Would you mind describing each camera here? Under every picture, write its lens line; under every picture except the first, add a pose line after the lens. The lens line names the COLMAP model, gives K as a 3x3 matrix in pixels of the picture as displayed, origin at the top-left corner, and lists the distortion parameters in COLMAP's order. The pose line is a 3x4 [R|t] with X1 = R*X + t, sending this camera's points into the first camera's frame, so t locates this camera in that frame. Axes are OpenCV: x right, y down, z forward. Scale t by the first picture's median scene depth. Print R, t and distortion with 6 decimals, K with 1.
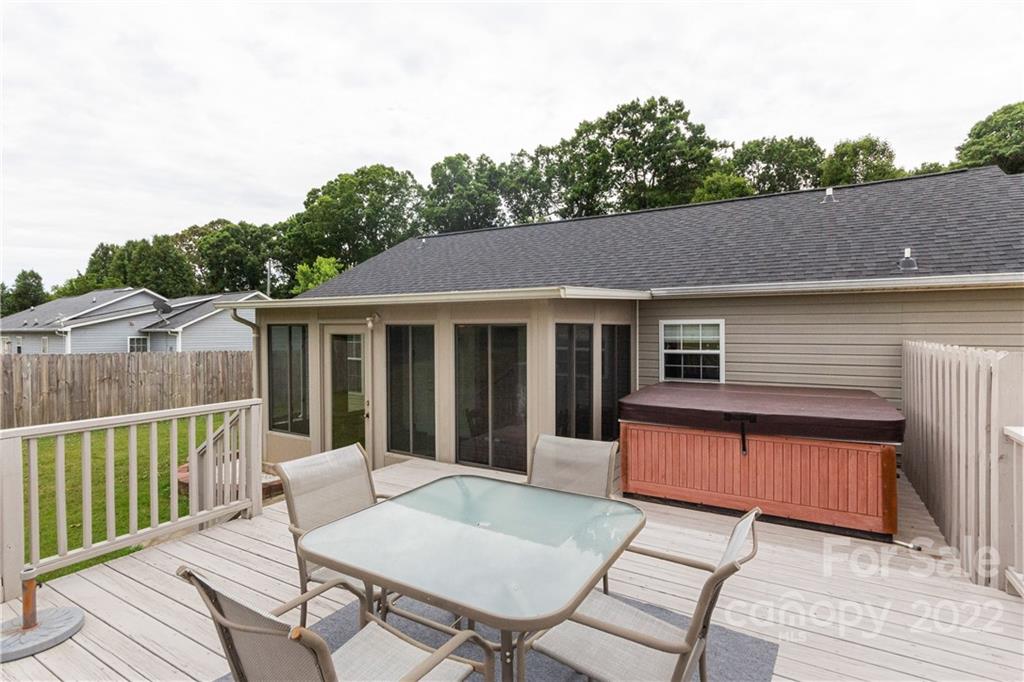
lens RADIAL K [[479.8, 0, 518.5], [0, 479.8, 338.5], [0, 0, 1]] dist [-0.009948, 0.011954]
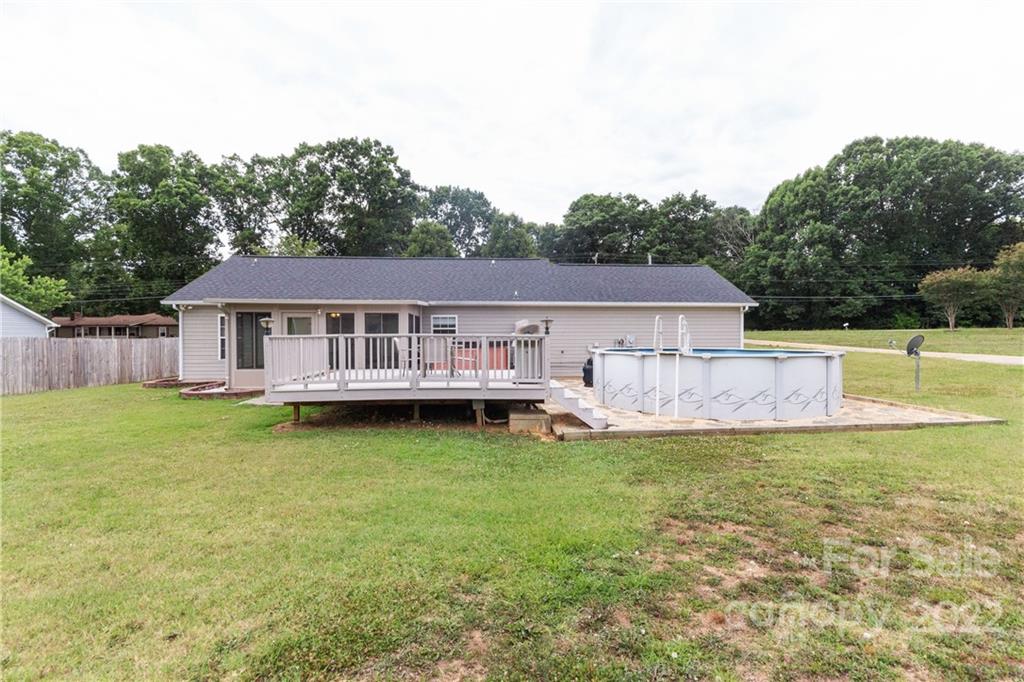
lens RADIAL K [[479.8, 0, 518.5], [0, 479.8, 338.5], [0, 0, 1]] dist [-0.009948, 0.011954]
pose [[0.812407, -0.001921, 0.583087, -0.104845], [0.014044, 0.999769, -0.016273, 0.017361], [-0.582921, 0.021409, 0.812247, -0.164340]]
